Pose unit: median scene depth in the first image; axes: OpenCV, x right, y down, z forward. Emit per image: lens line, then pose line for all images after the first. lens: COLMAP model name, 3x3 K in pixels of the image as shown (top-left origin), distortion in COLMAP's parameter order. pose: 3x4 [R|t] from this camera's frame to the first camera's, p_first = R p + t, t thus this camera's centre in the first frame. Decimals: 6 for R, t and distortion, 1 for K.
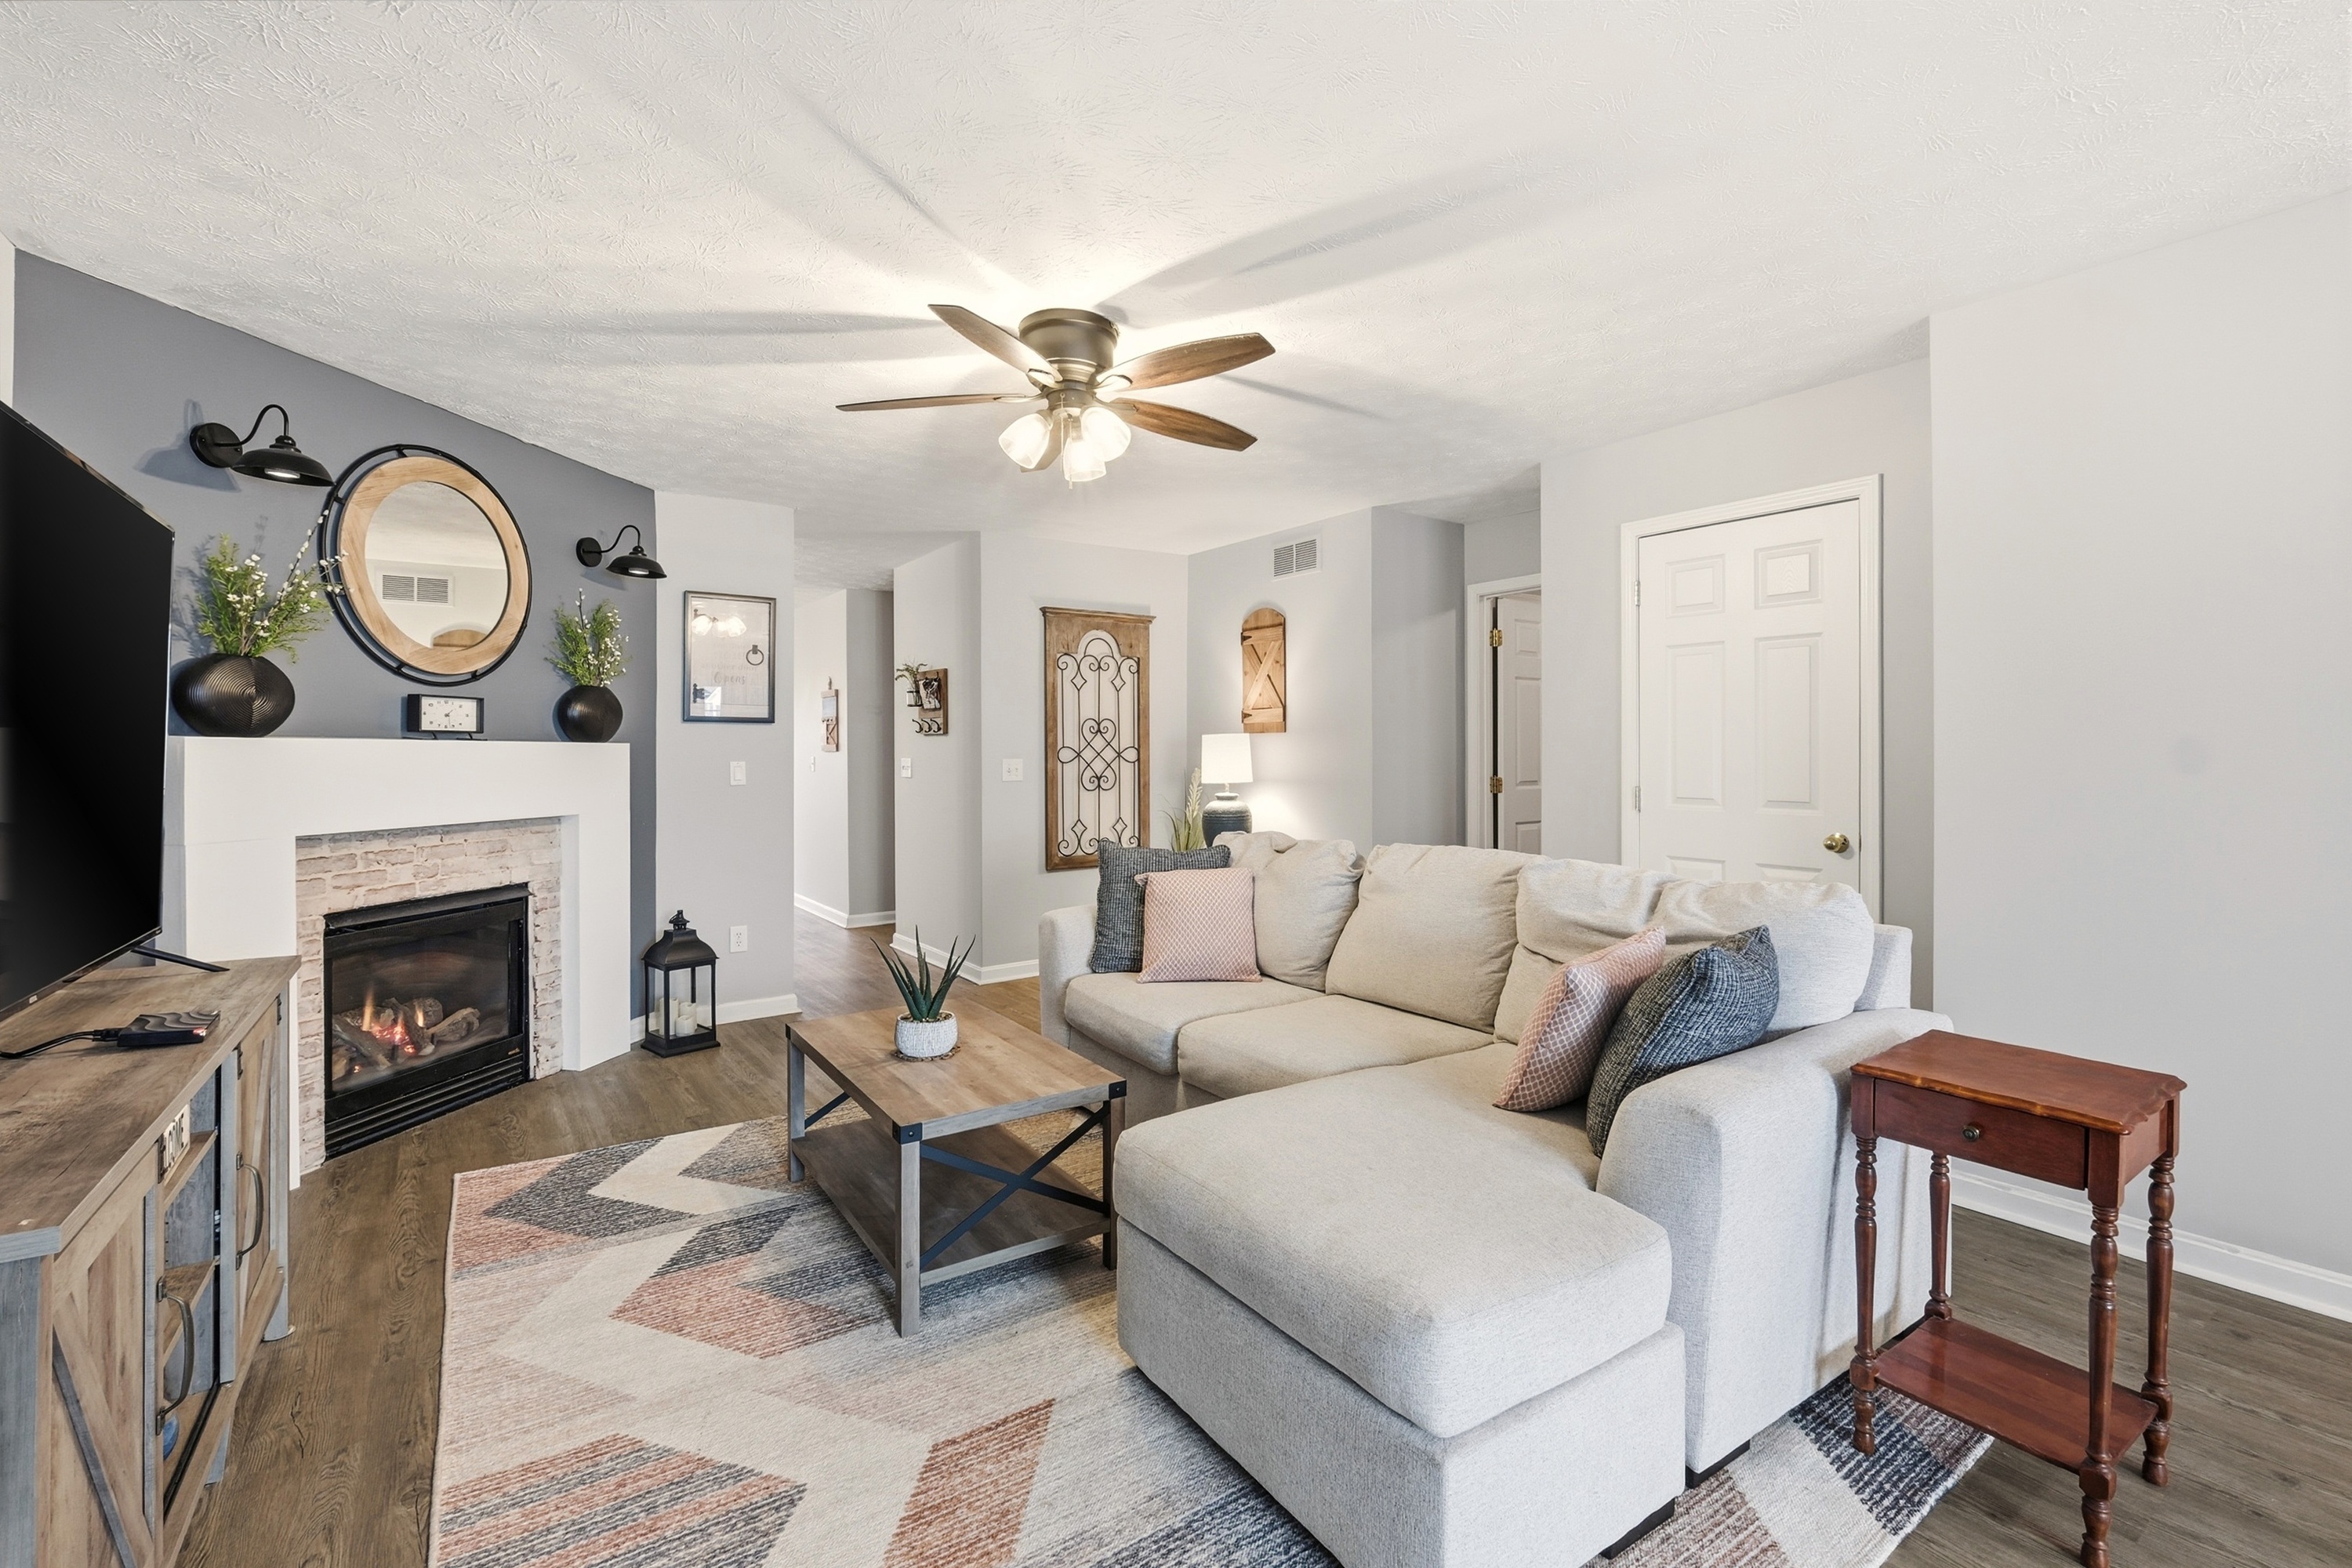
lens RADIAL K [[1039.9, 0, 1185.4], [0, 1039.9, 753.4], [0, 0, 1]] dist [-0.002919, -0.001528]
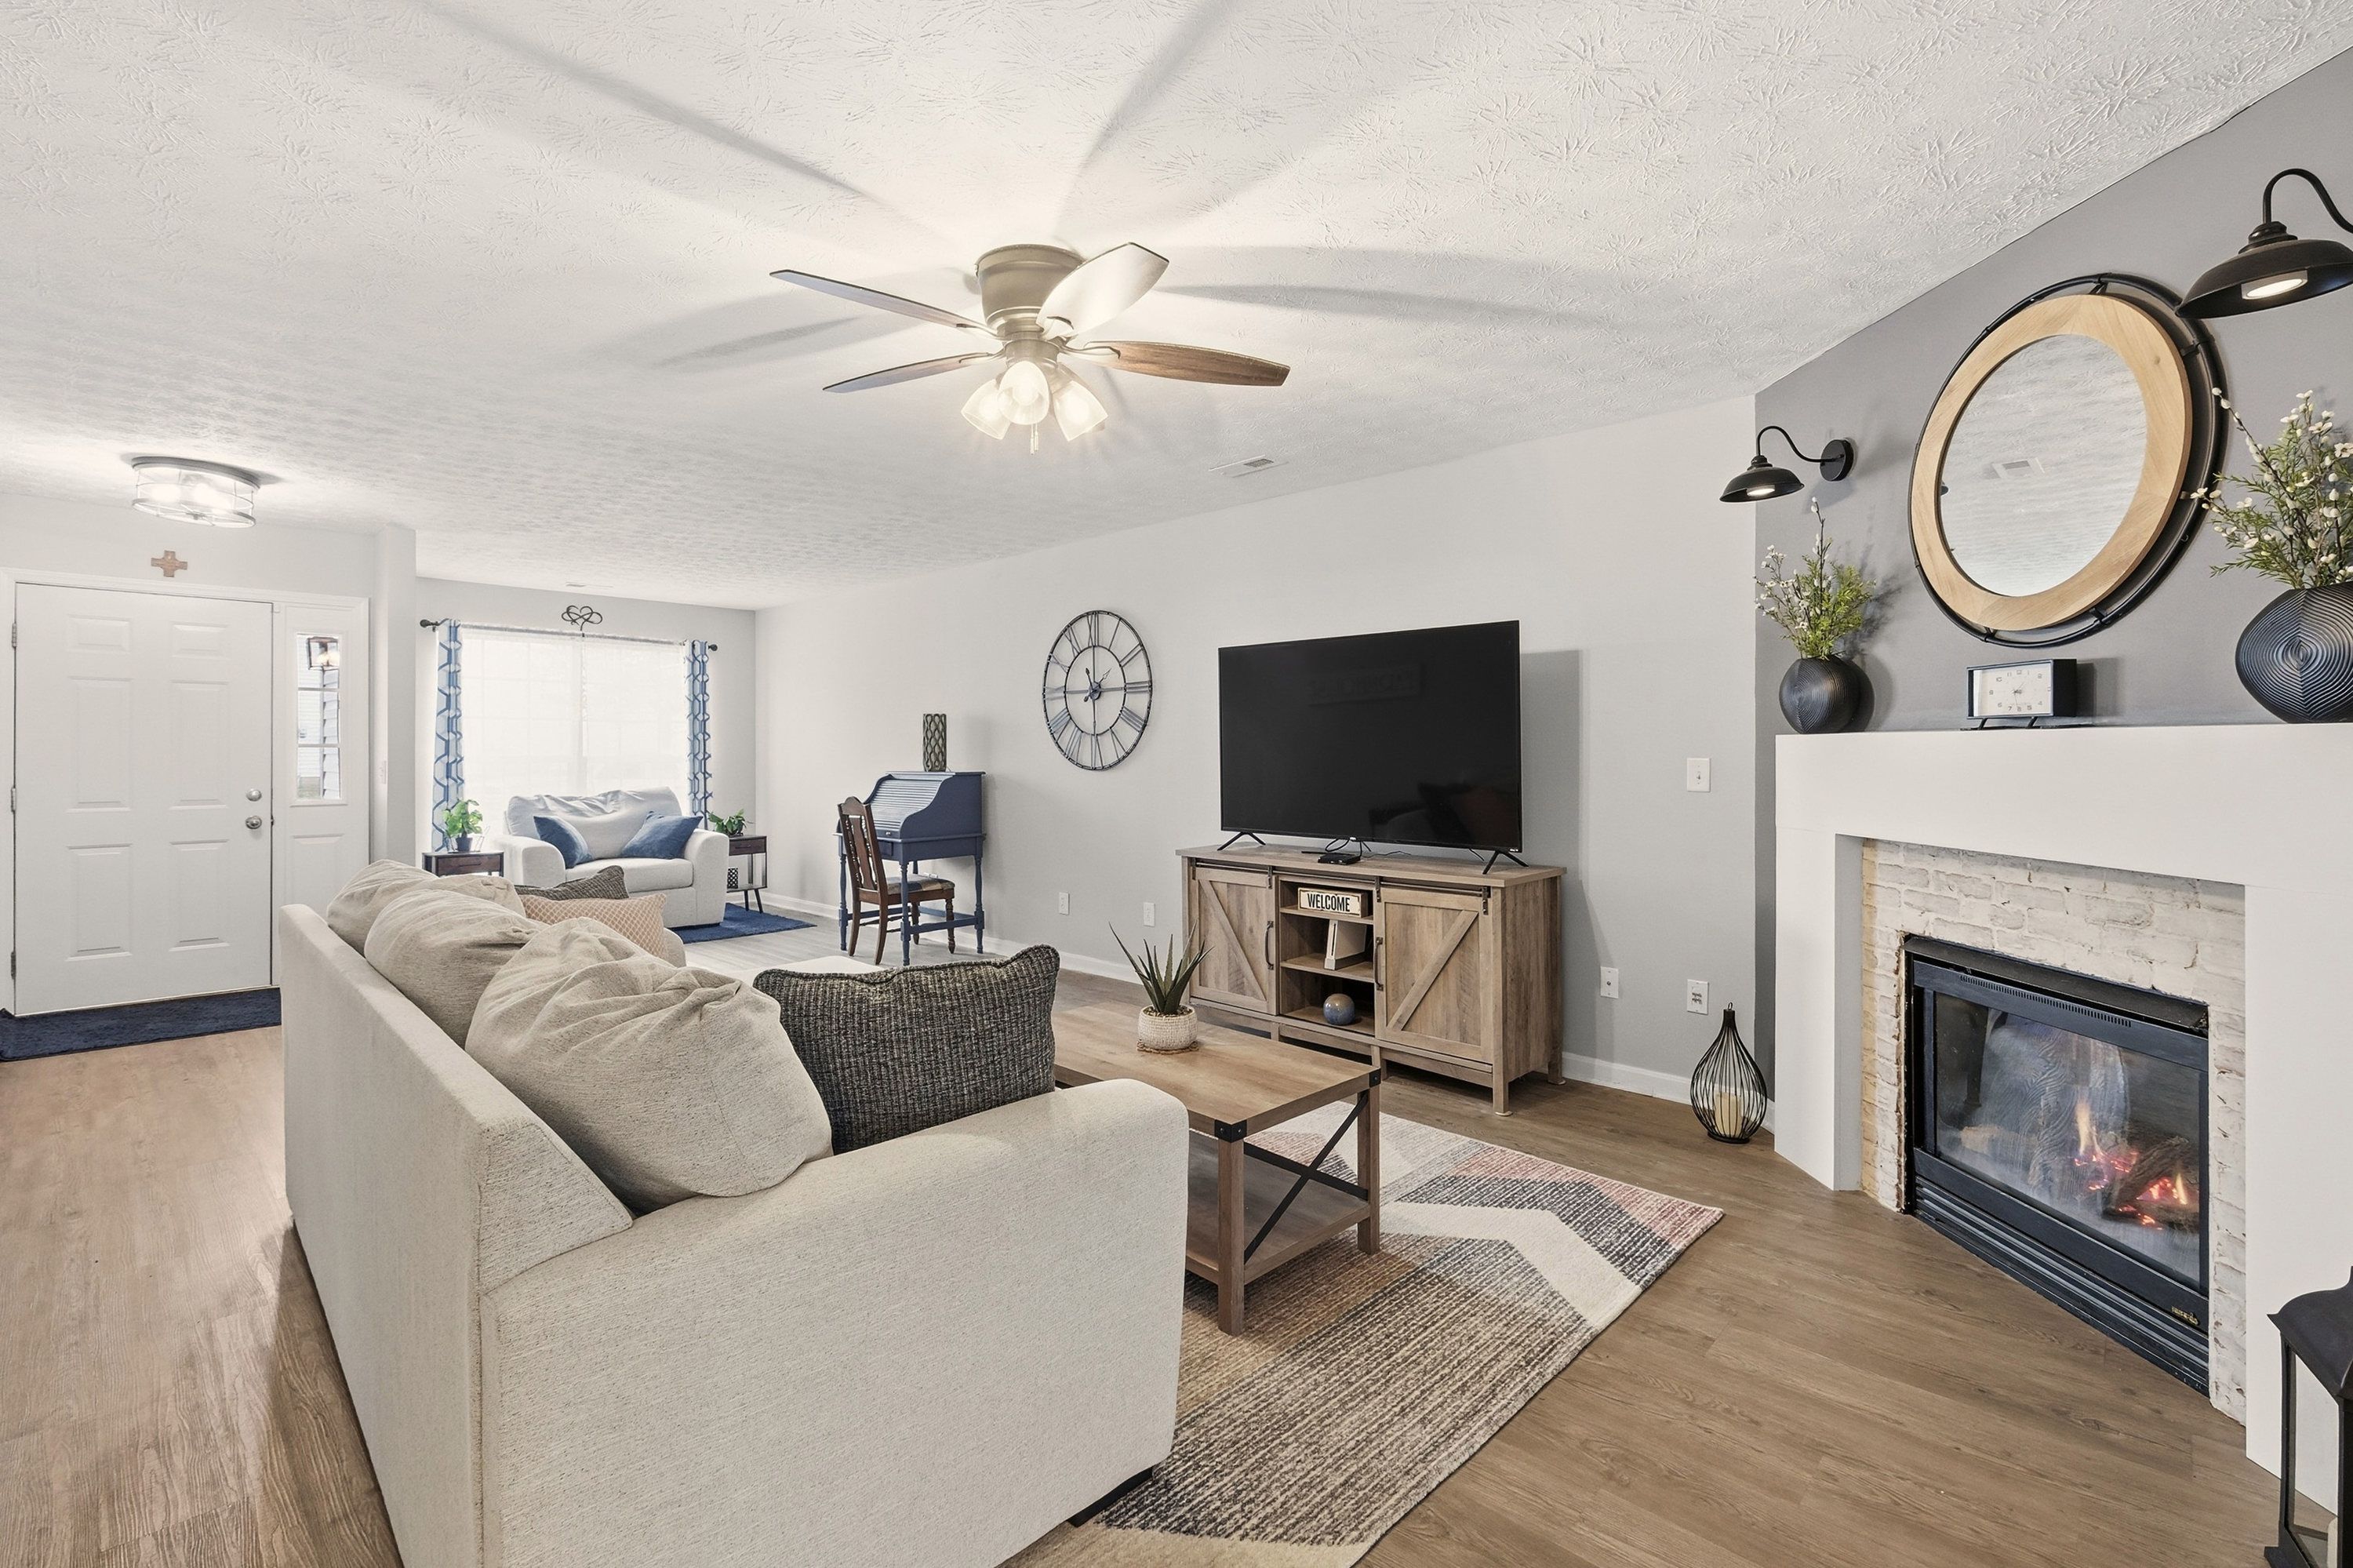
lens RADIAL K [[1040.3, 0, 1172.1], [0, 1040.3, 749.4], [0, 0, 1]] dist [-0.002919, -0.001528]
pose [[-0.982576, 0.004855, -0.185800, -0.037543], [0.004524, 0.999987, 0.002205, -0.003037], [0.185809, 0.001326, -0.982585, 1.186817]]
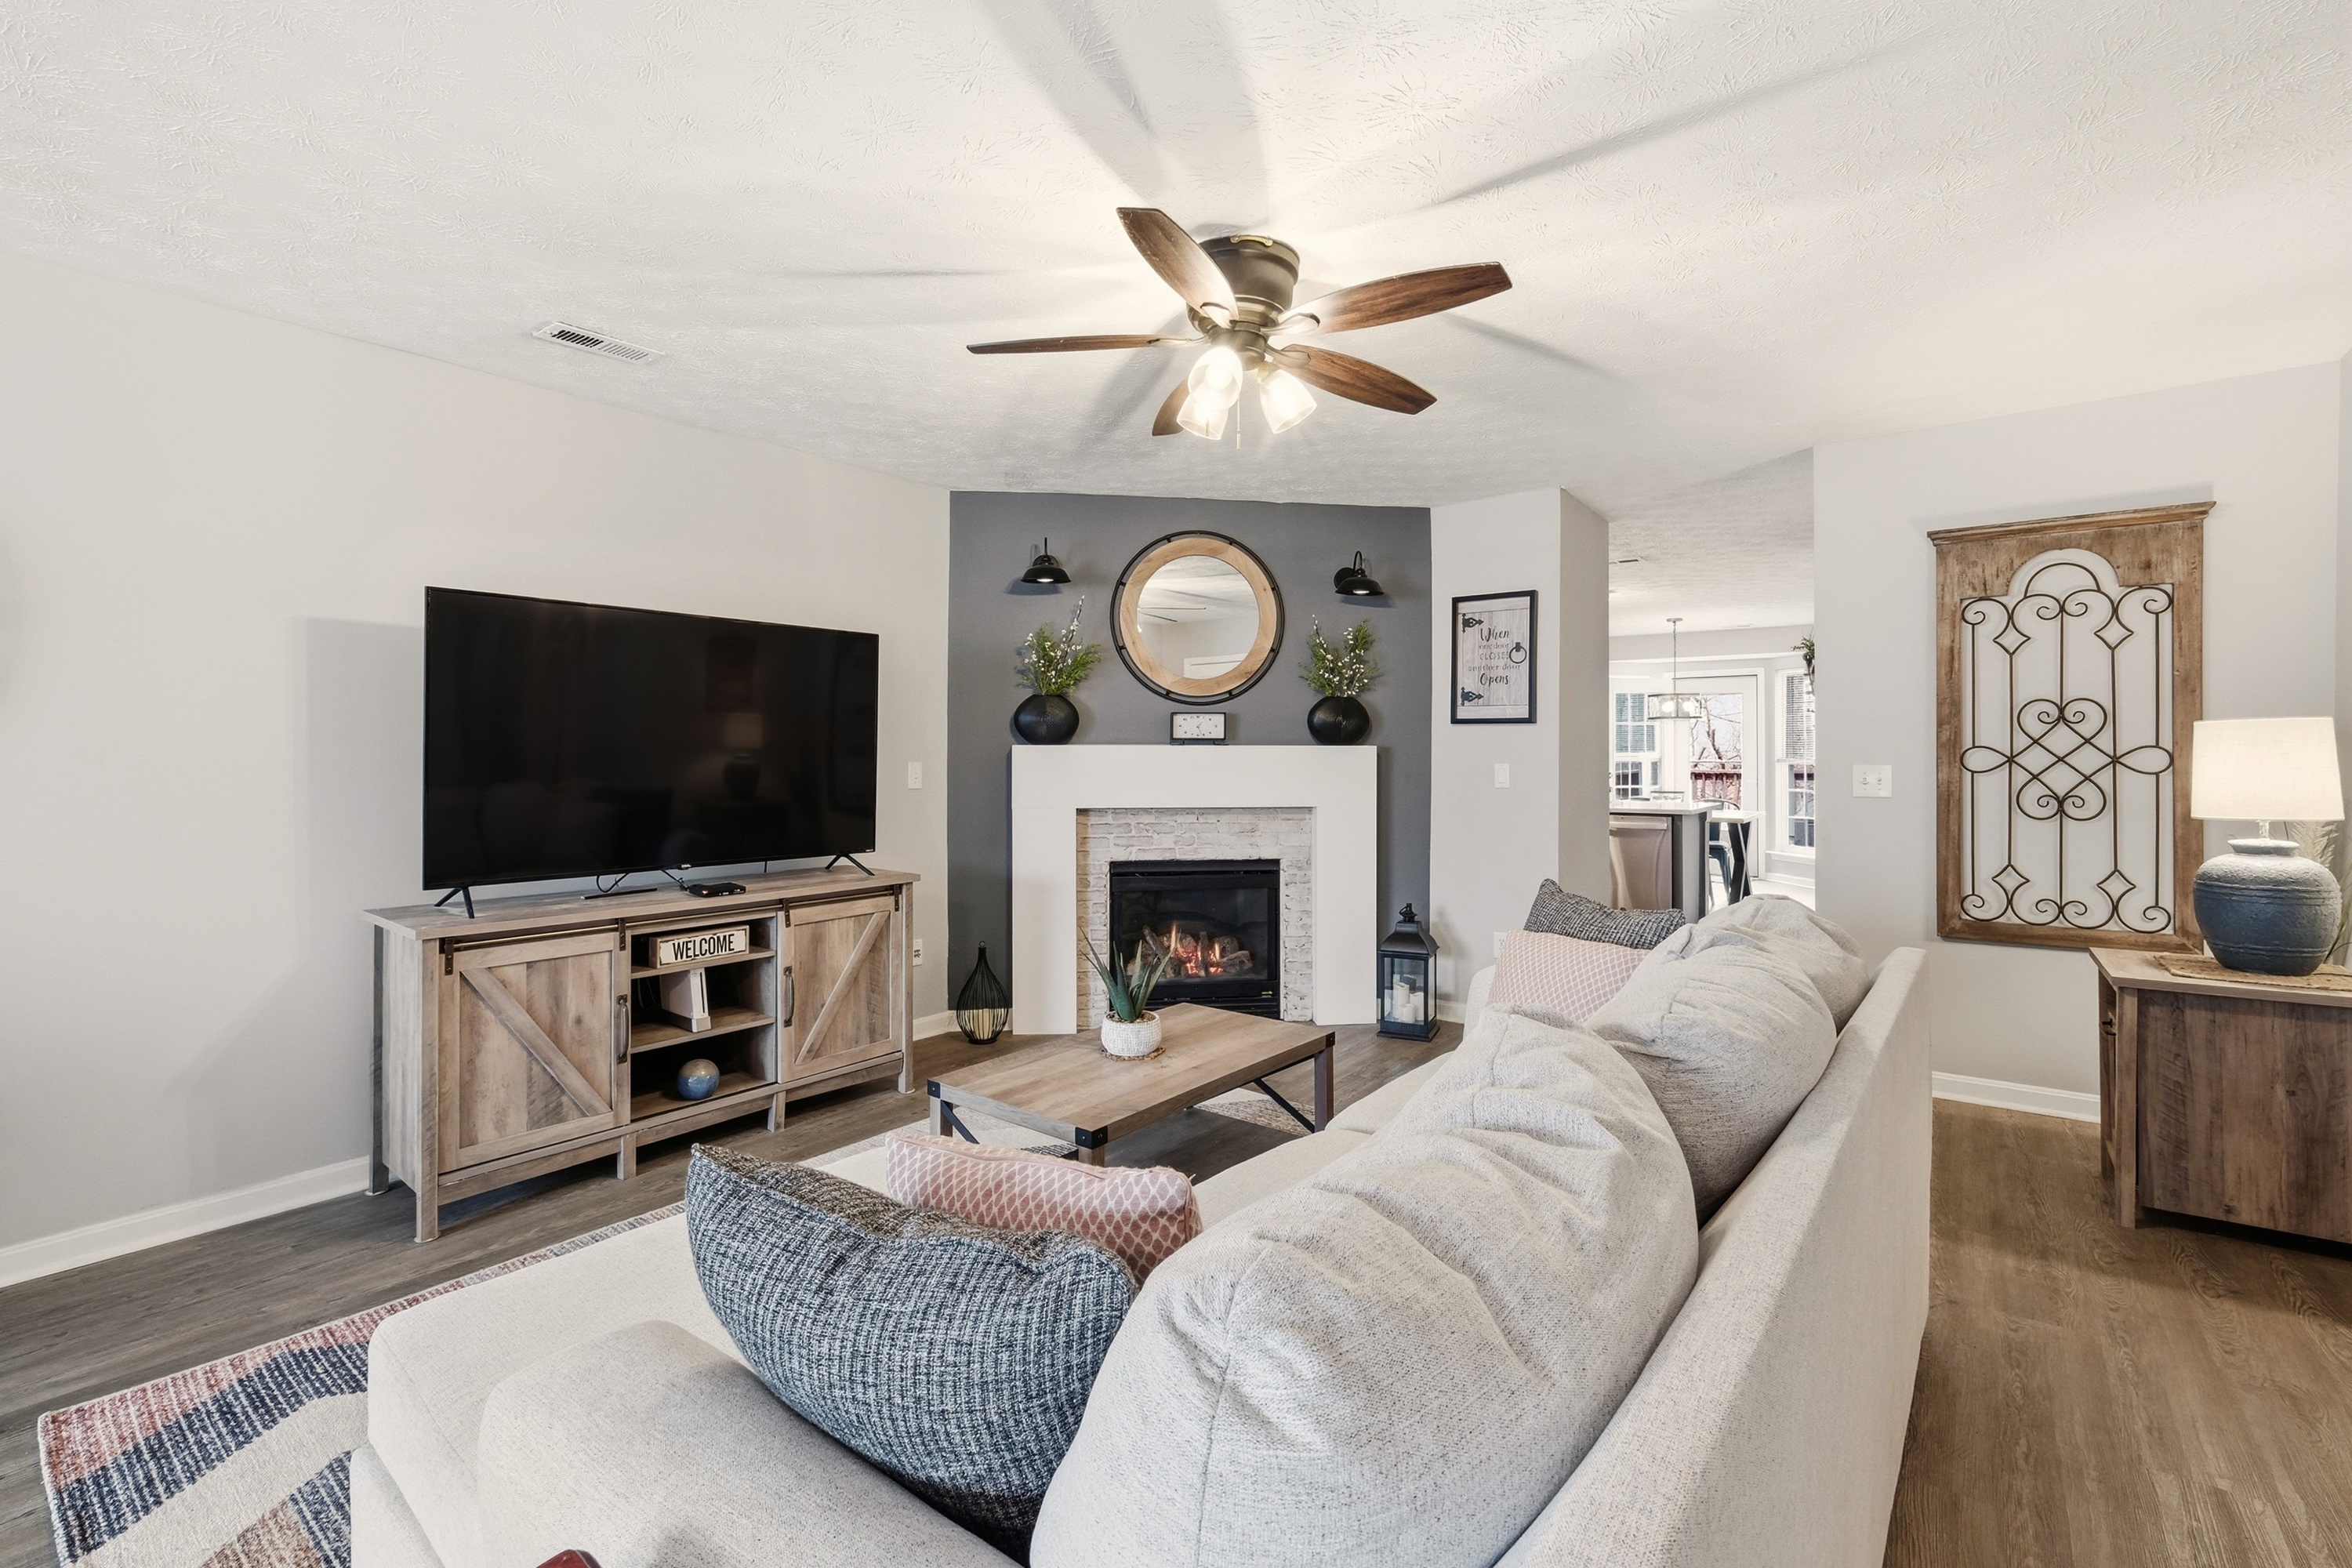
lens RADIAL K [[1039.9, 0, 1170.2], [0, 1039.9, 755.6], [0, 0, 1]] dist [-0.002919, -0.001528]
pose [[0.287091, 0.003924, -0.957895, 0.433867], [-0.001642, 0.999992, 0.003604, -0.003004], [0.957902, 0.000538, 0.287095, 0.440815]]
